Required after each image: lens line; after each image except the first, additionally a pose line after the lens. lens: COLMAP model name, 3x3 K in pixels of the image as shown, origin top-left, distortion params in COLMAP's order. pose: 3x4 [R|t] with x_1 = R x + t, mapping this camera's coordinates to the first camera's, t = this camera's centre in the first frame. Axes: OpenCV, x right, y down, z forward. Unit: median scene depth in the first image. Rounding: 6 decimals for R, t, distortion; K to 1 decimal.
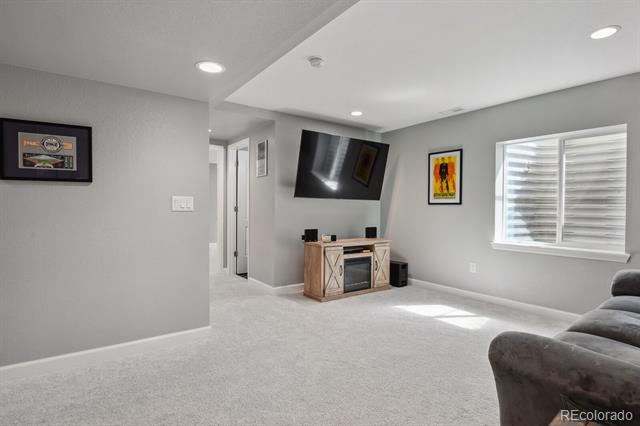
lens RADIAL K [[316.0, 0, 315.9], [0, 316.0, 211.8], [0, 0, 1]] dist [-0.004662, -0.004391]
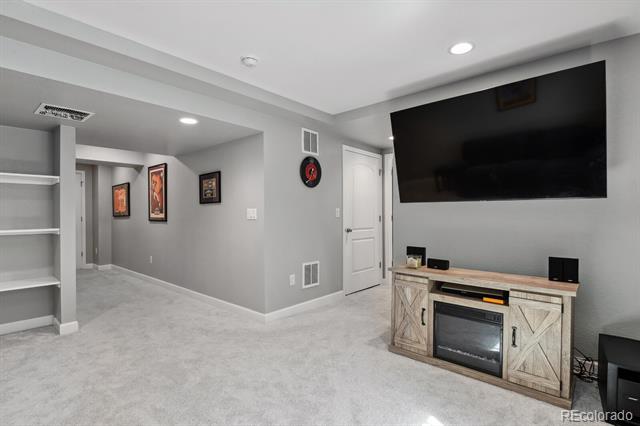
lens RADIAL K [[316.0, 0, 319.9], [0, 316.0, 215.5], [0, 0, 1]] dist [-0.004662, -0.004391]
pose [[0.232072, -0.007092, -0.972673, 0.592246], [-0.008166, 0.999924, -0.009239, -0.006218], [0.972664, 0.010087, 0.231997, 0.607378]]
